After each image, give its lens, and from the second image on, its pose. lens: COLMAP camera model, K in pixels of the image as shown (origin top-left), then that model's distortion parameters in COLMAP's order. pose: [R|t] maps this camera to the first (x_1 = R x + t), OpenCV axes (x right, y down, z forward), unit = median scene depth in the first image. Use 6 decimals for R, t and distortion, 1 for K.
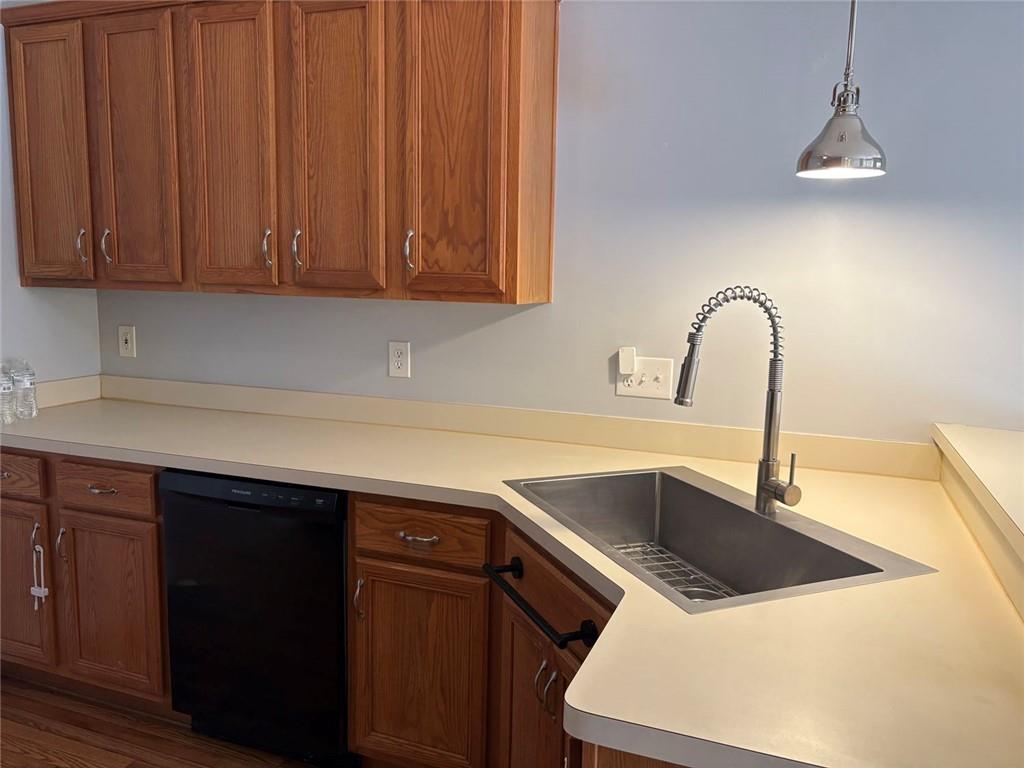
lens RADIAL K [[764.0, 0, 520.5], [0, 764.0, 381.8], [0, 0, 1]] dist [0.020509, -0.032934]
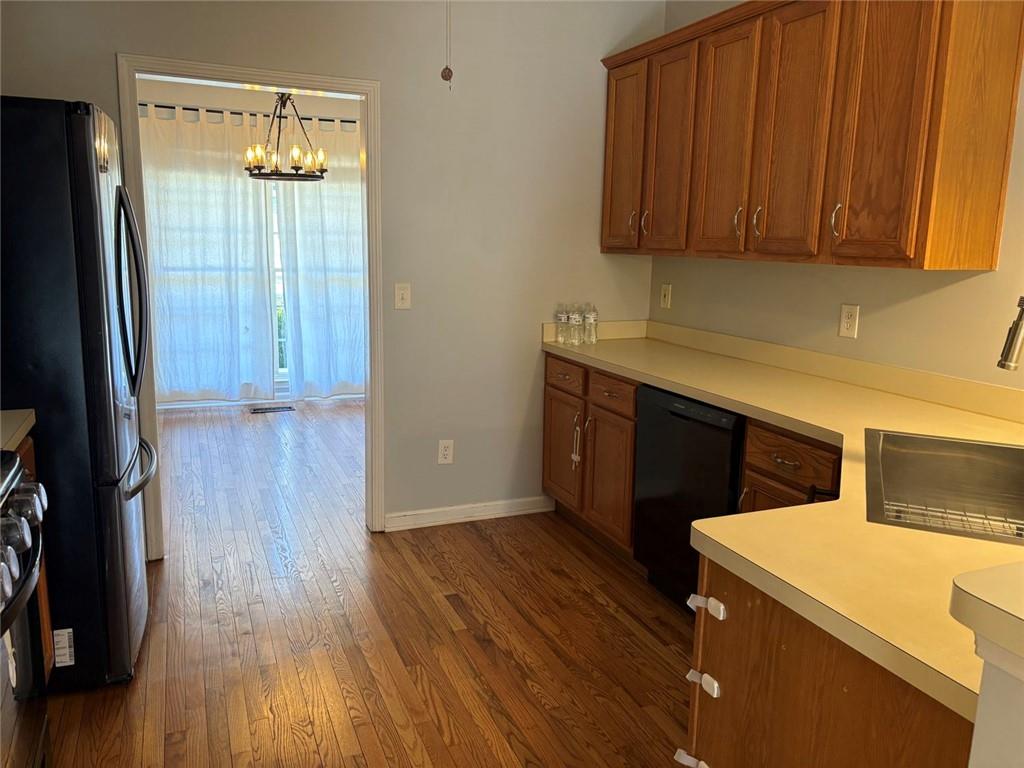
lens RADIAL K [[764.0, 0, 508.6], [0, 764.0, 382.3], [0, 0, 1]] dist [0.020509, -0.032934]
pose [[0.677571, 0.126621, -0.724475, 0.359016], [-0.102045, 0.991726, 0.077892, 0.026157], [0.728343, 0.021152, 0.684886, -0.123355]]
